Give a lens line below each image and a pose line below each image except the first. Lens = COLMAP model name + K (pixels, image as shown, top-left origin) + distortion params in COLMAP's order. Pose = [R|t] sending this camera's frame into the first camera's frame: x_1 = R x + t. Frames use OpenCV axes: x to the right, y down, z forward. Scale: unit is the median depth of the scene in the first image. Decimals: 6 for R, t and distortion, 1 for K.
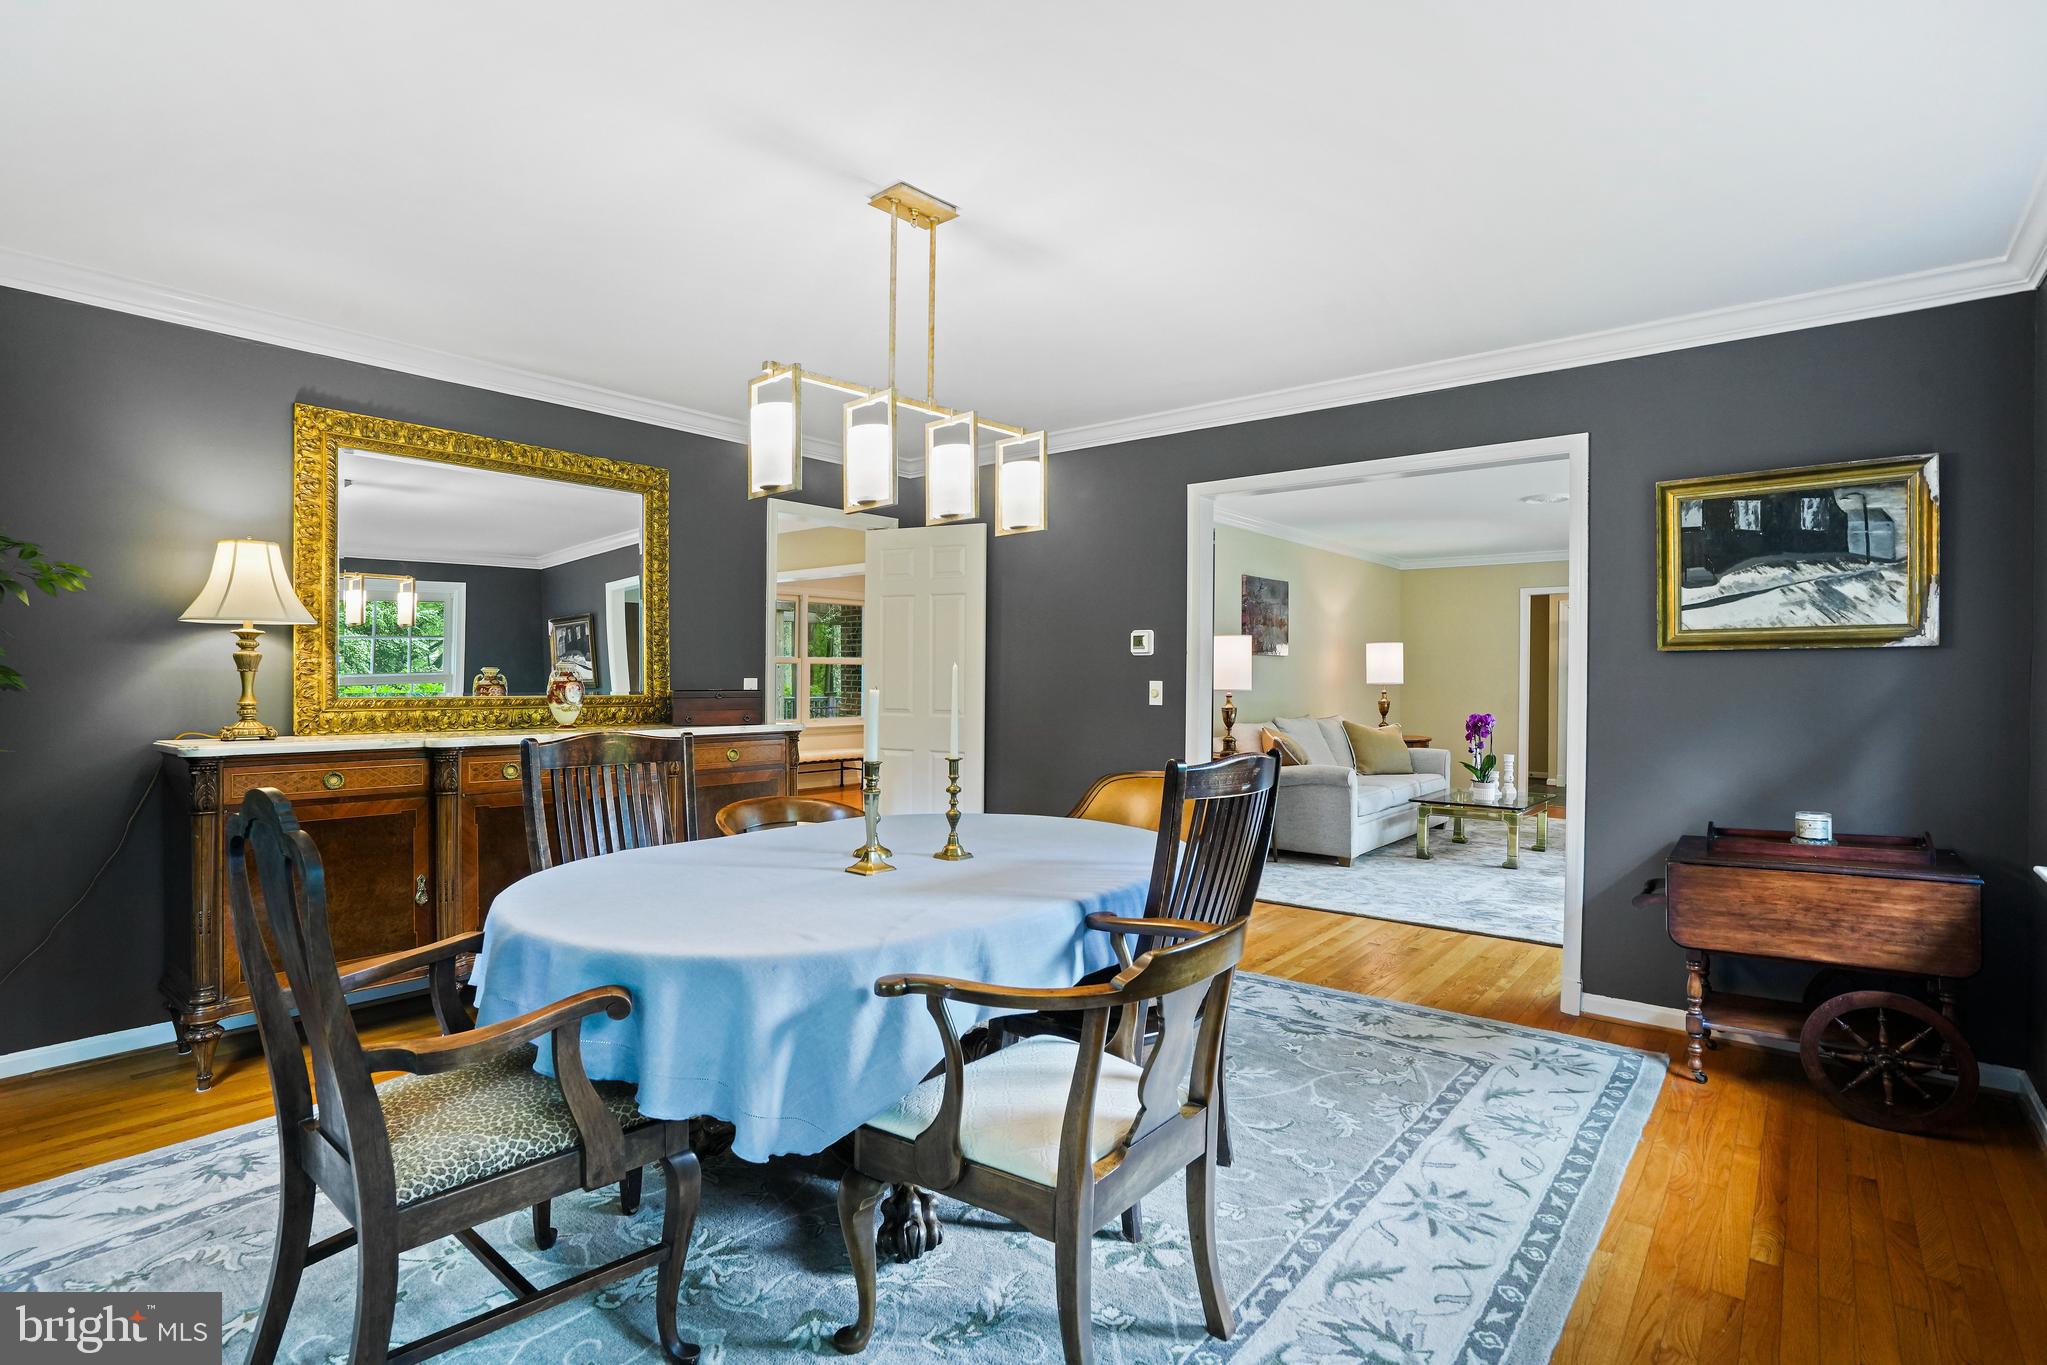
lens RADIAL K [[1003.6, 0, 1027.5], [0, 1003.6, 683.2], [0, 0, 1]] dist [-0.043245, 0.016504]
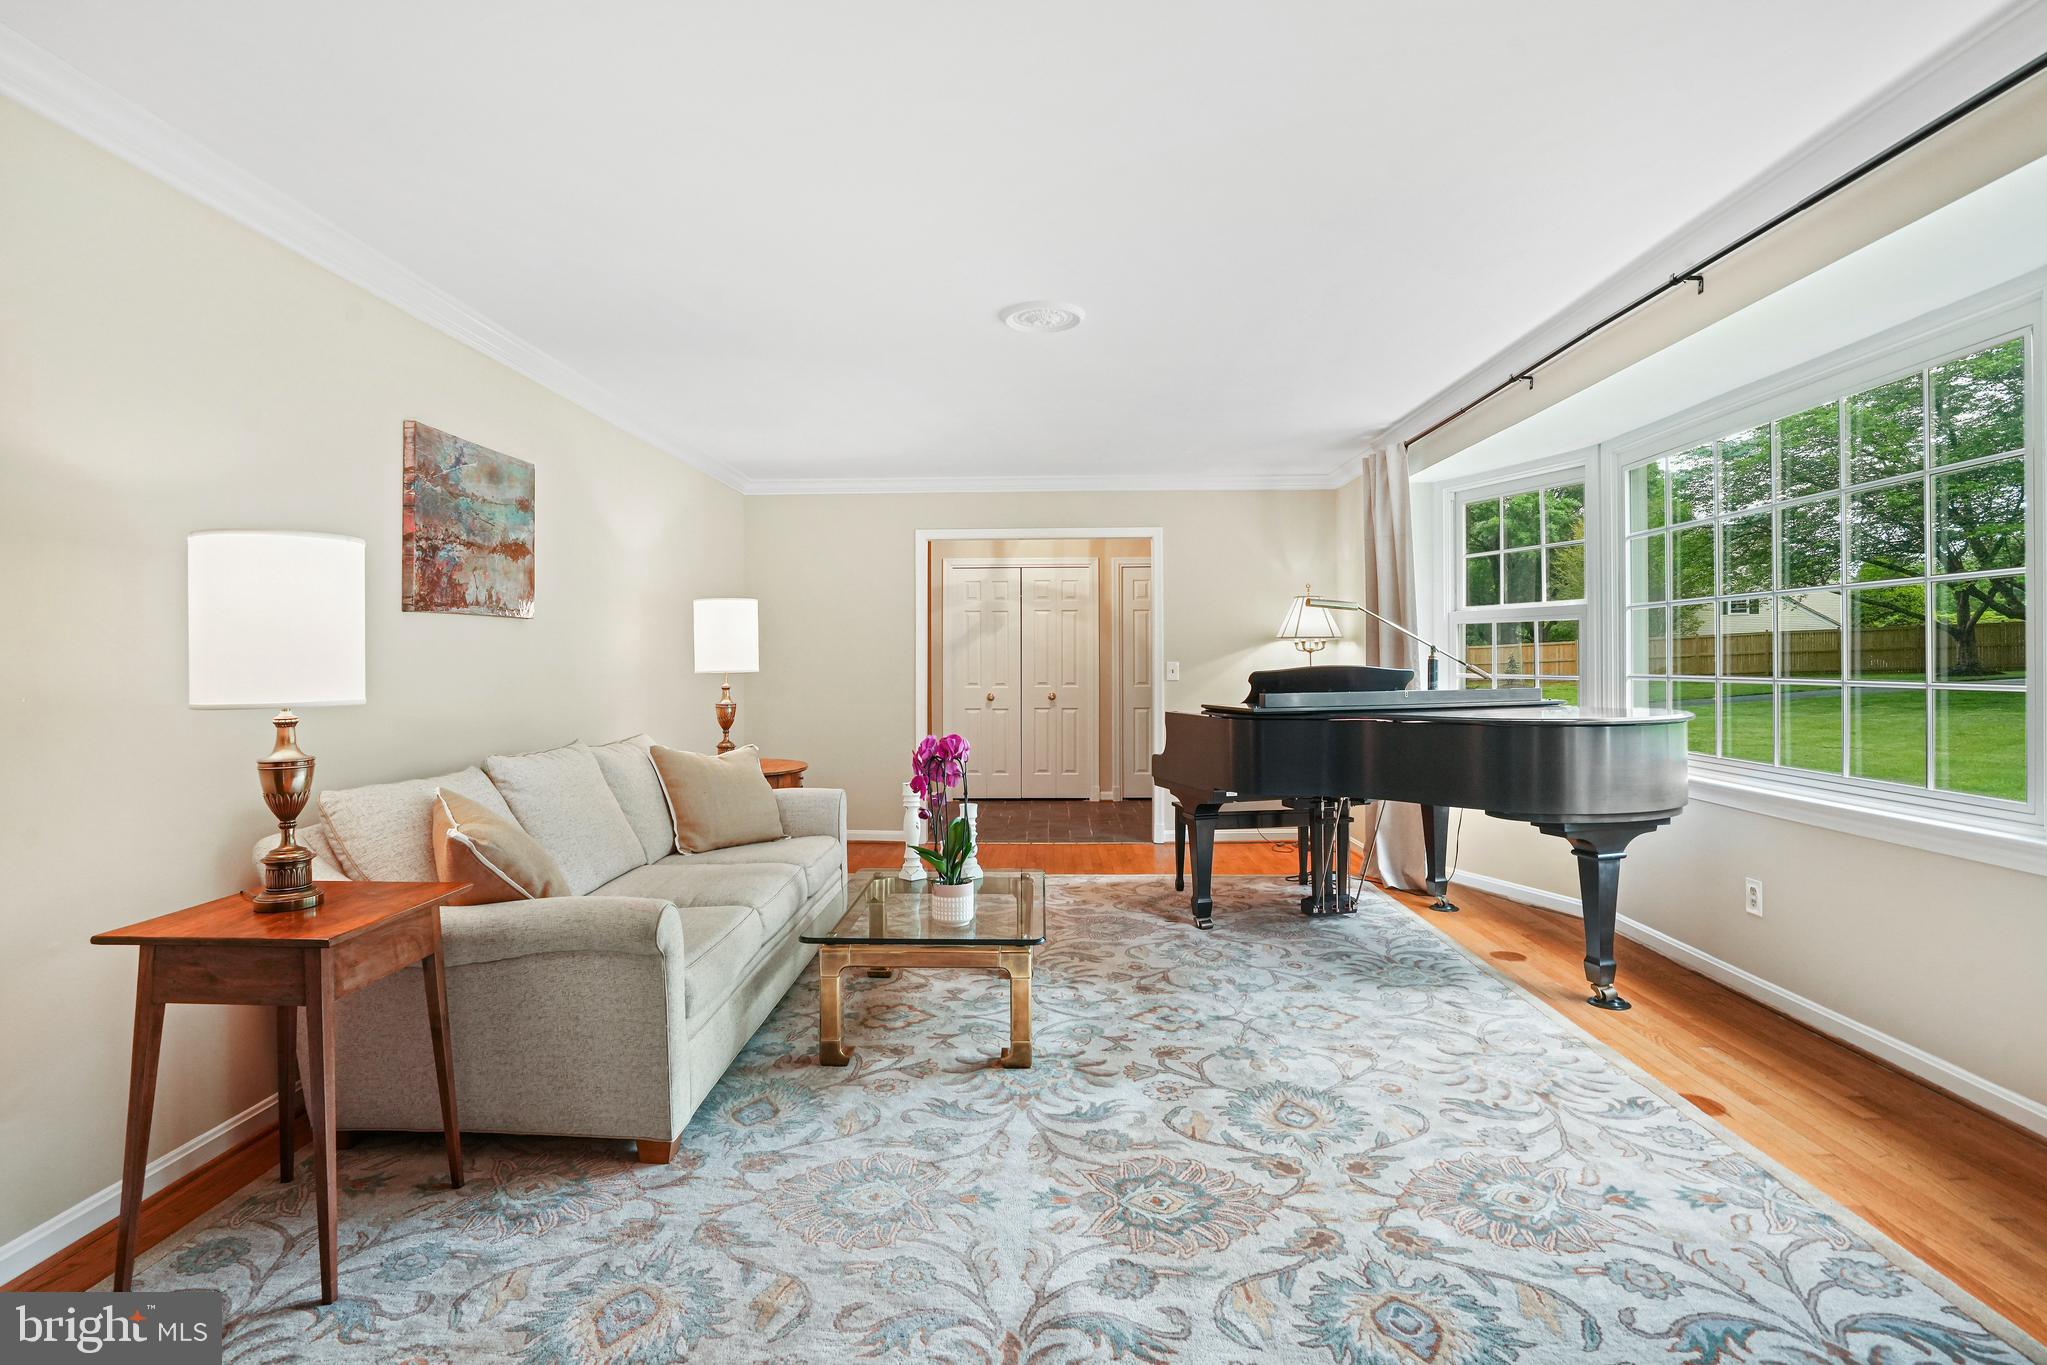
lens RADIAL K [[1003.6, 0, 1041.2], [0, 1003.6, 646.7], [0, 0, 1]] dist [-0.043245, 0.016504]
pose [[0.782954, 0.001411, 0.622079, 0.159311], [0.010742, 0.999818, -0.015787, -0.003465], [-0.621987, 0.019043, 0.782796, 0.489199]]
